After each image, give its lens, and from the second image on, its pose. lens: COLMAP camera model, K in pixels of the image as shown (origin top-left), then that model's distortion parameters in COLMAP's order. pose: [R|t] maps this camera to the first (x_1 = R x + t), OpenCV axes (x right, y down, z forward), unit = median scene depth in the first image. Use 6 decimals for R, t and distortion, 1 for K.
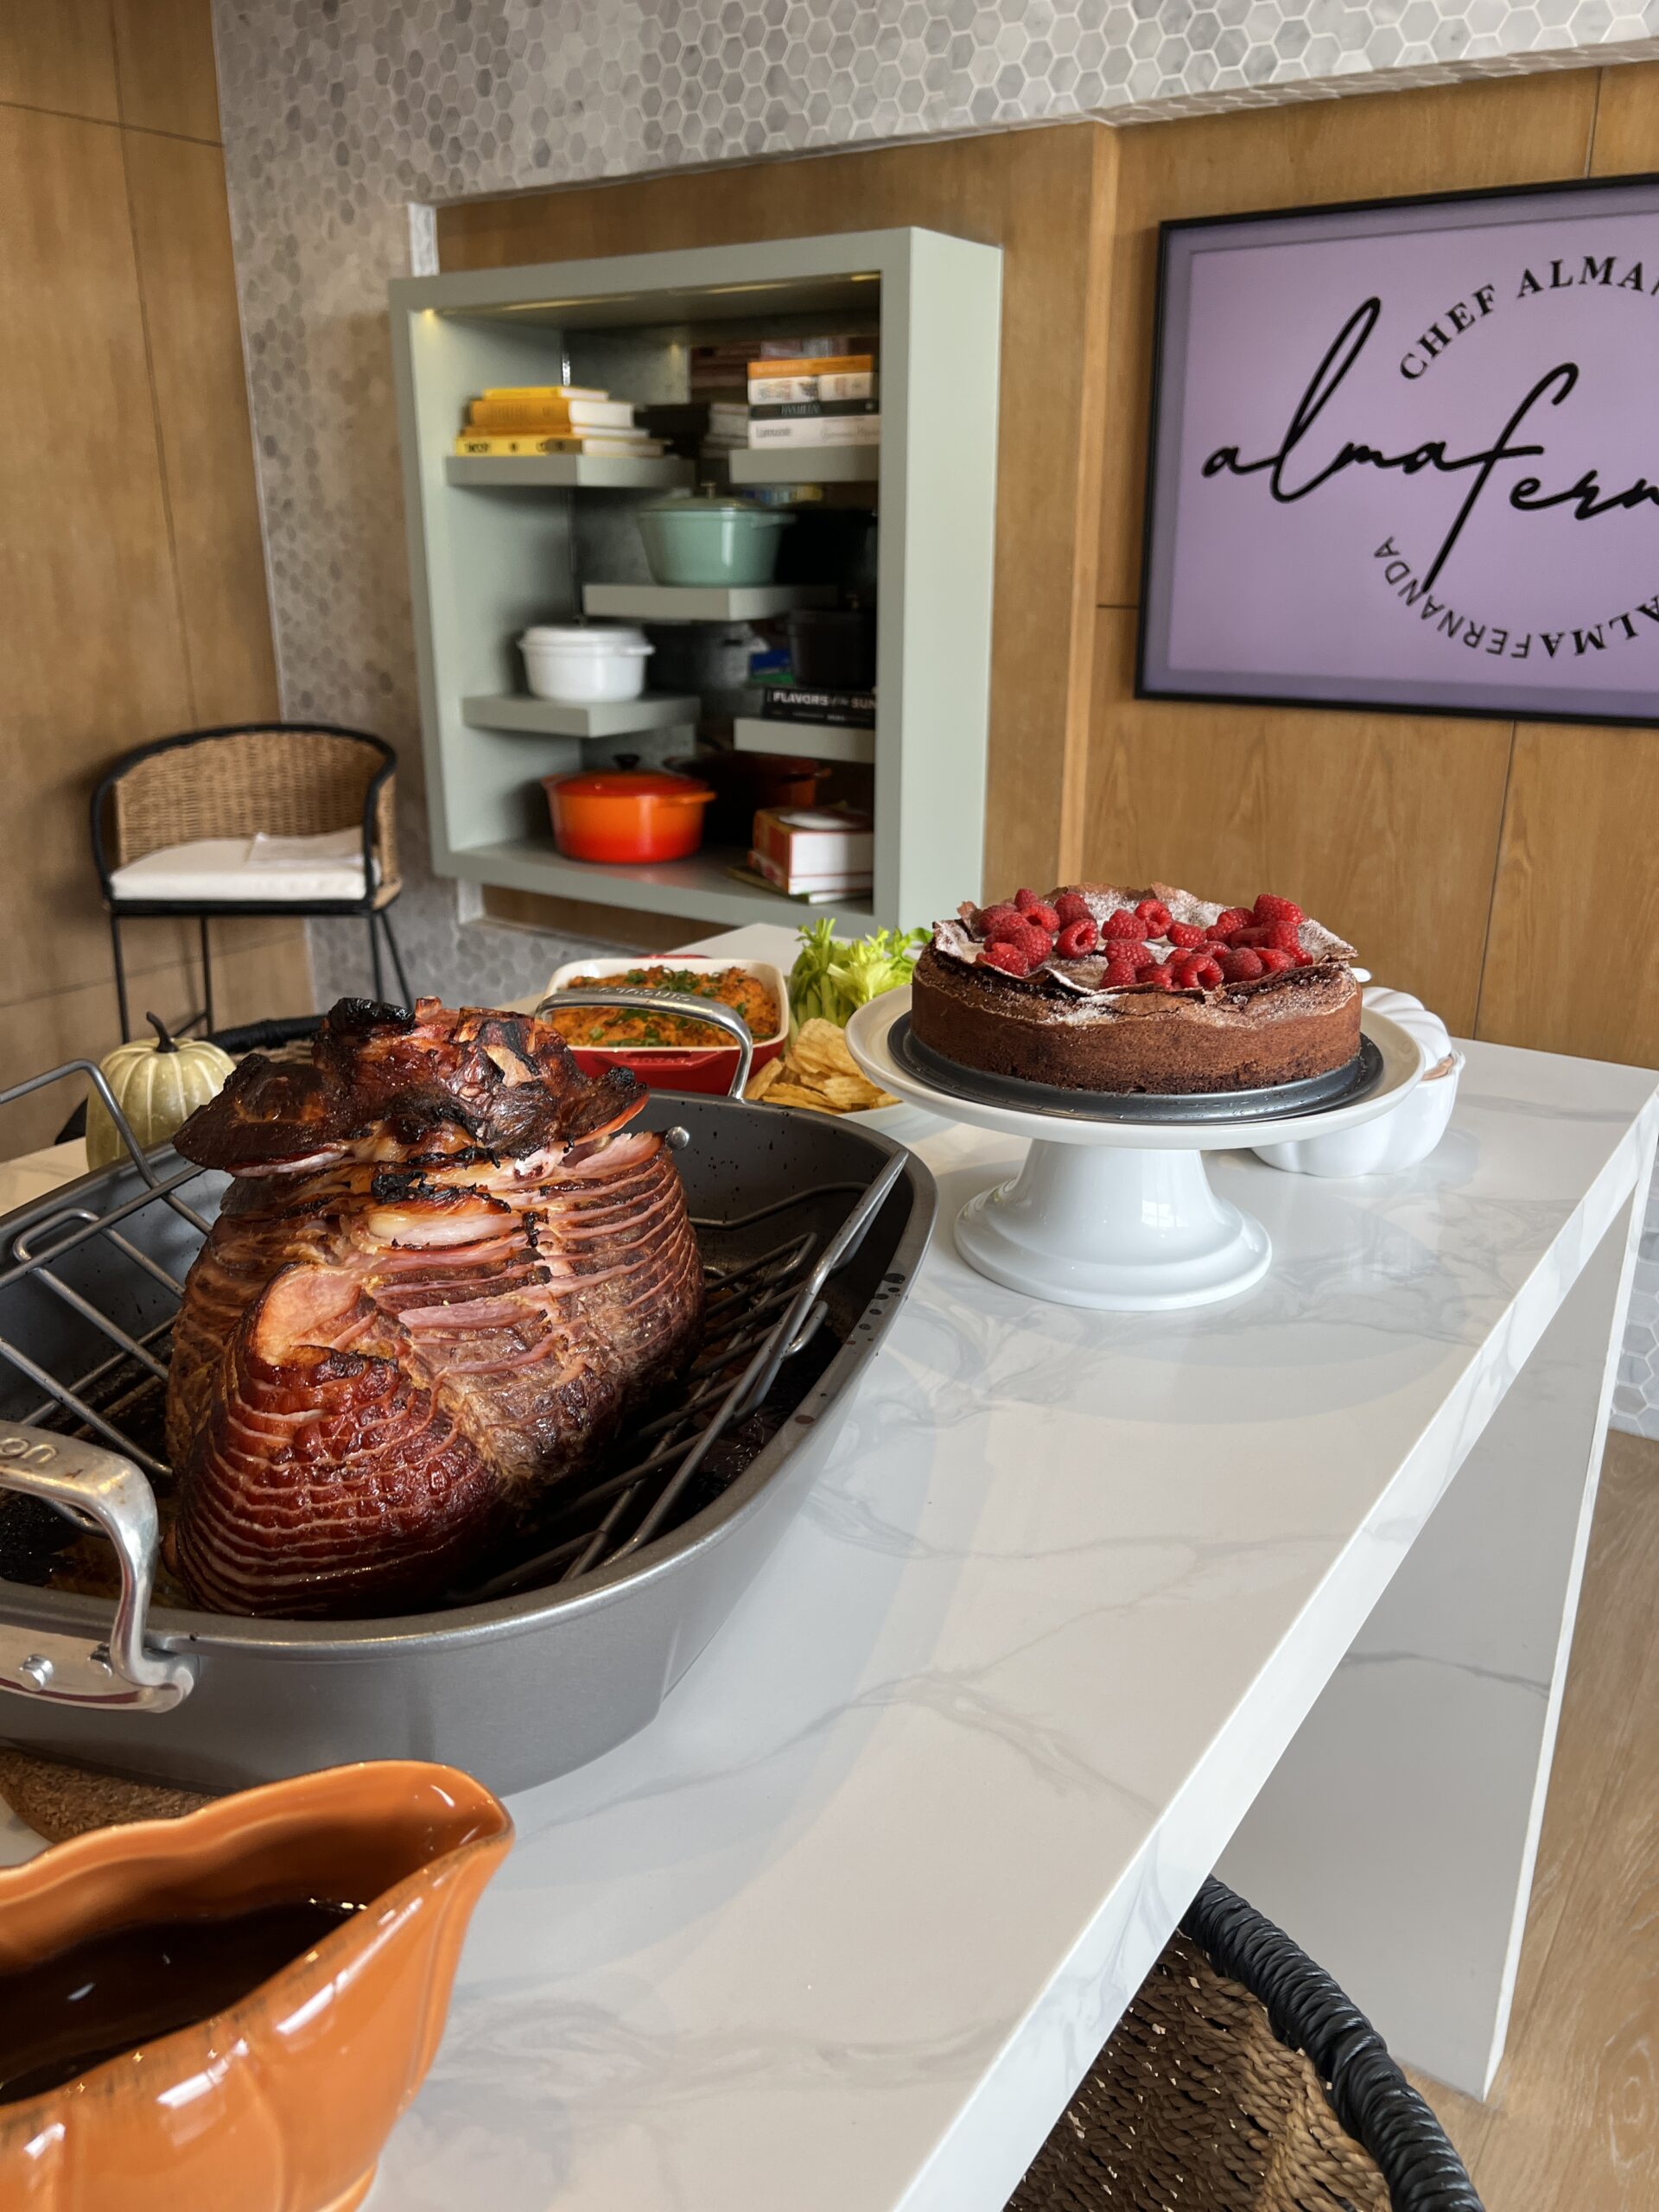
lens RADIAL K [[1748.6, 0, 844.1], [0, 1748.6, 1074.2], [0, 0, 1]] dist [0.061341, -0.068917]
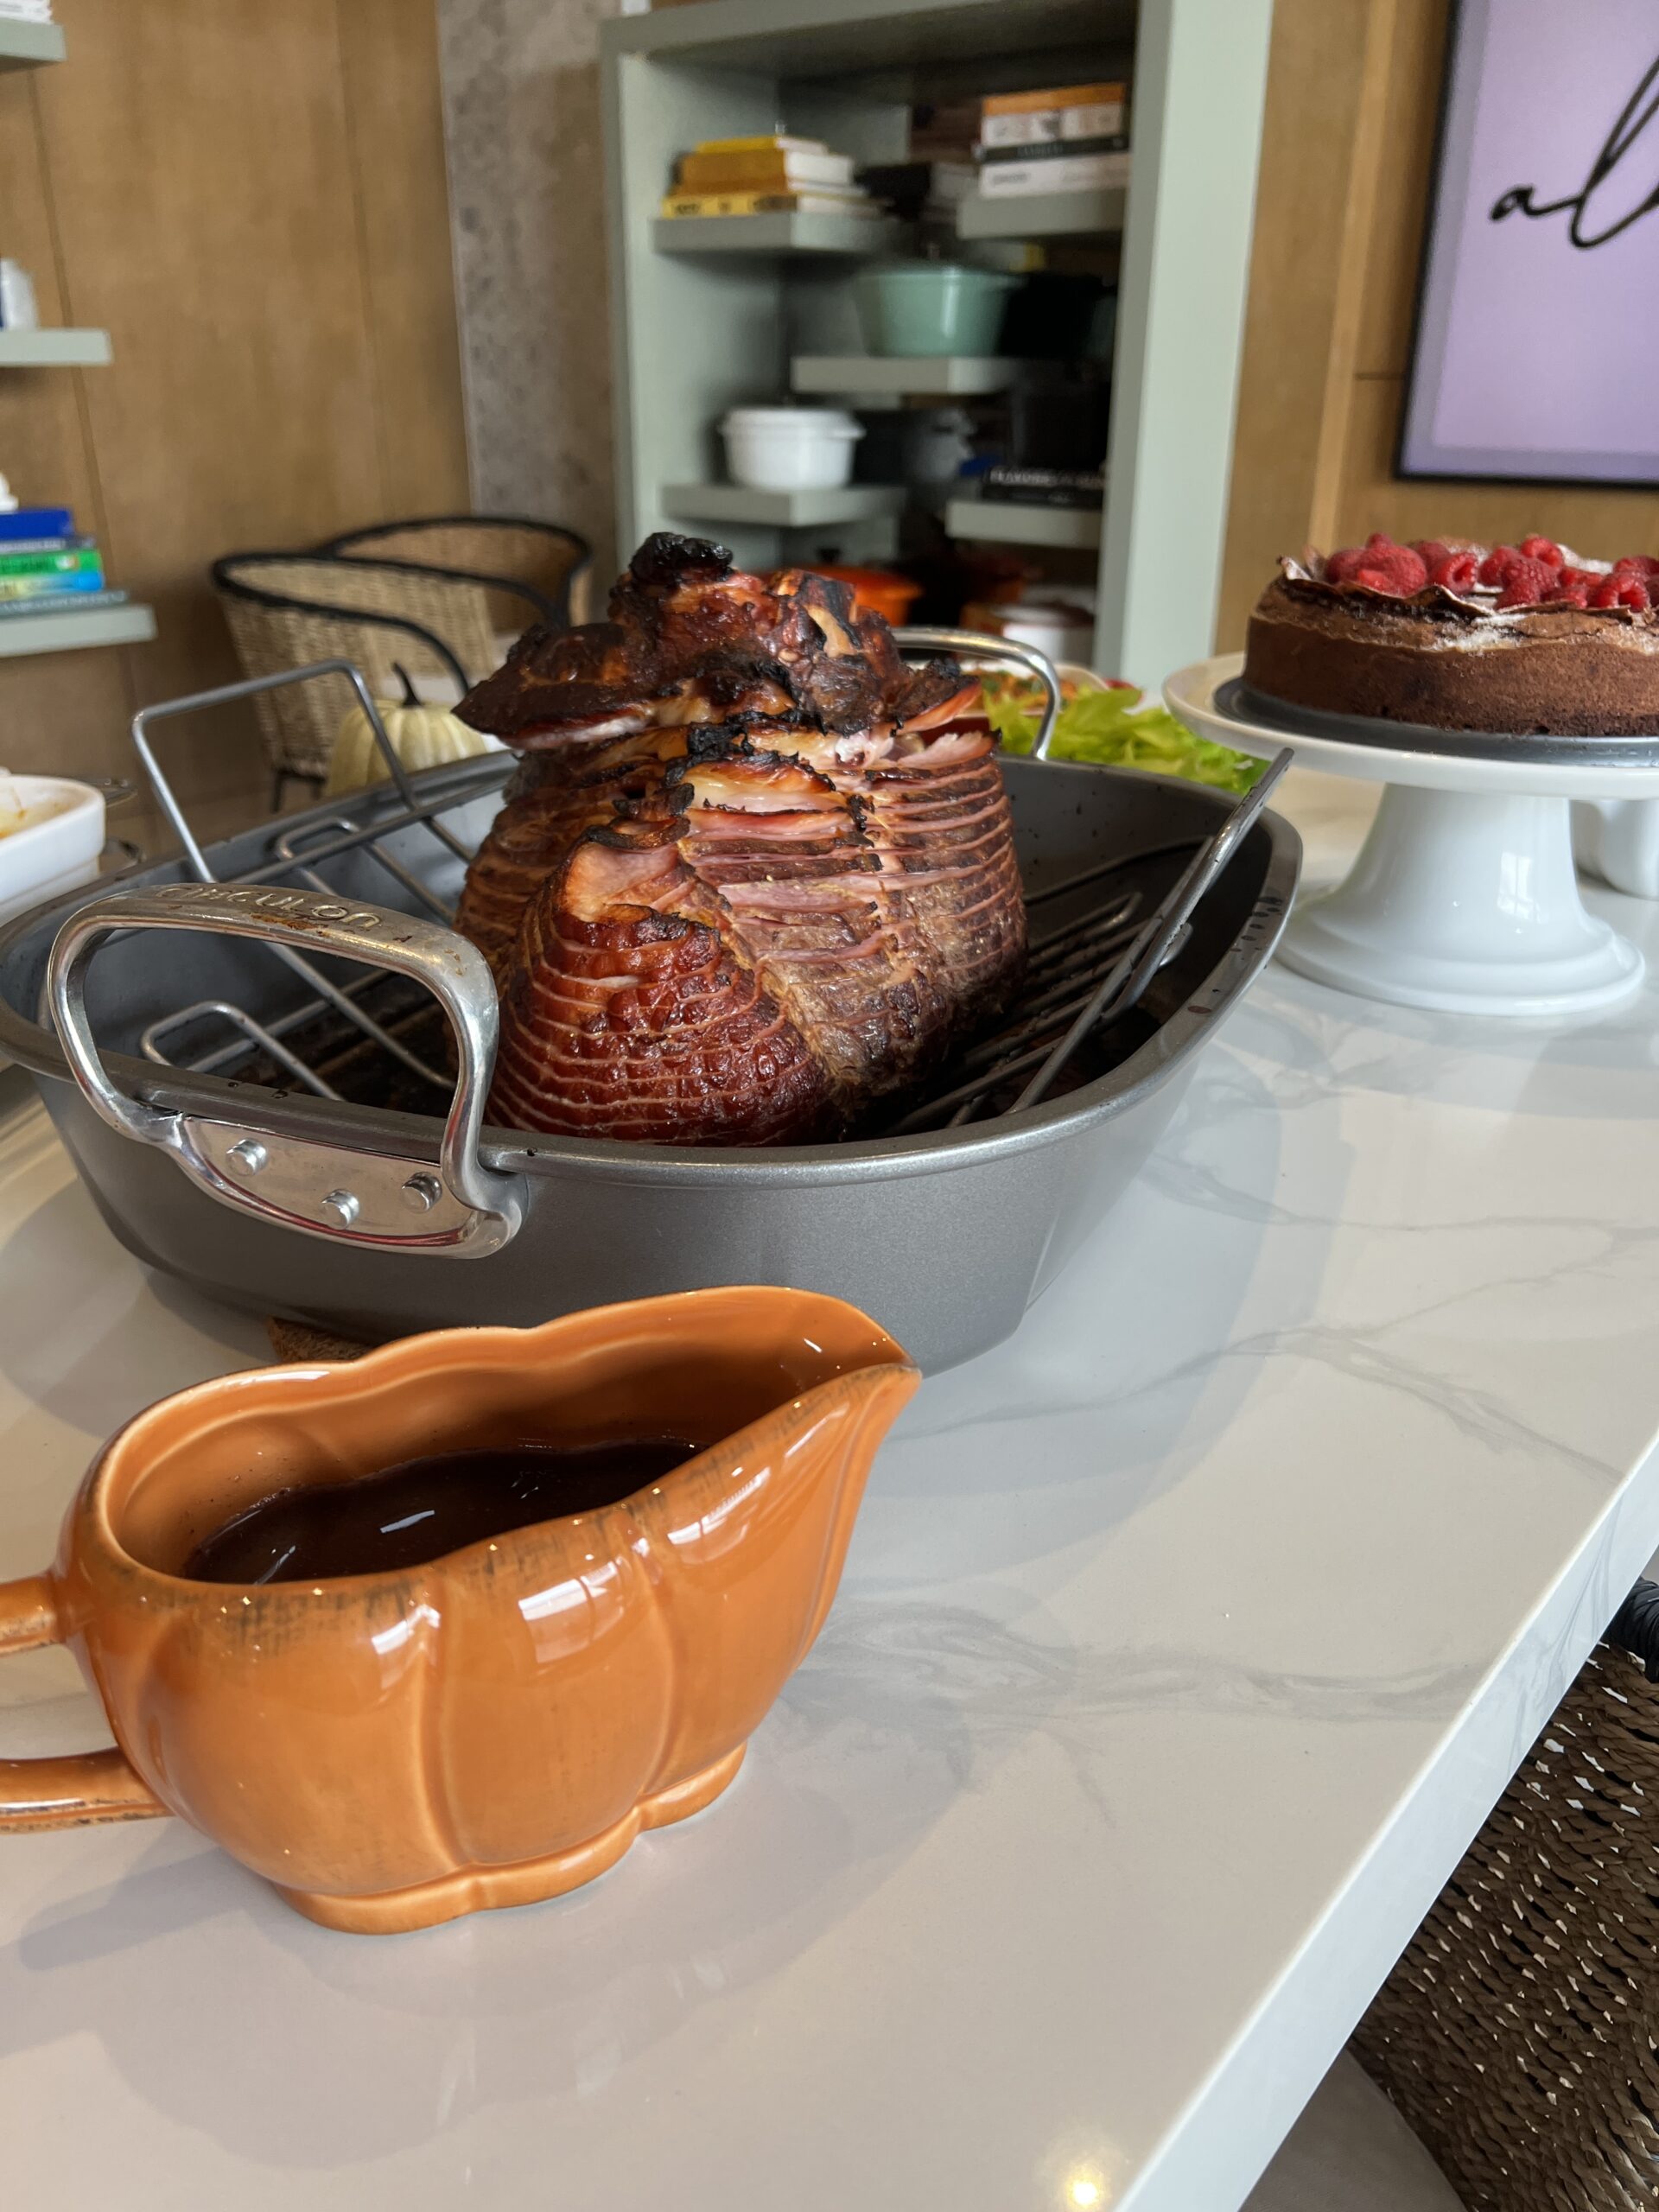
lens RADIAL K [[1748.6, 0, 817.2], [0, 1748.6, 1113.3], [0, 0, 1]] dist [0.061341, -0.068917]
pose [[0.994086, 0.045412, -0.098641, -0.099325], [-0.036082, 0.994881, 0.094389, 0.144072], [0.102422, -0.090272, 0.990636, 0.118170]]
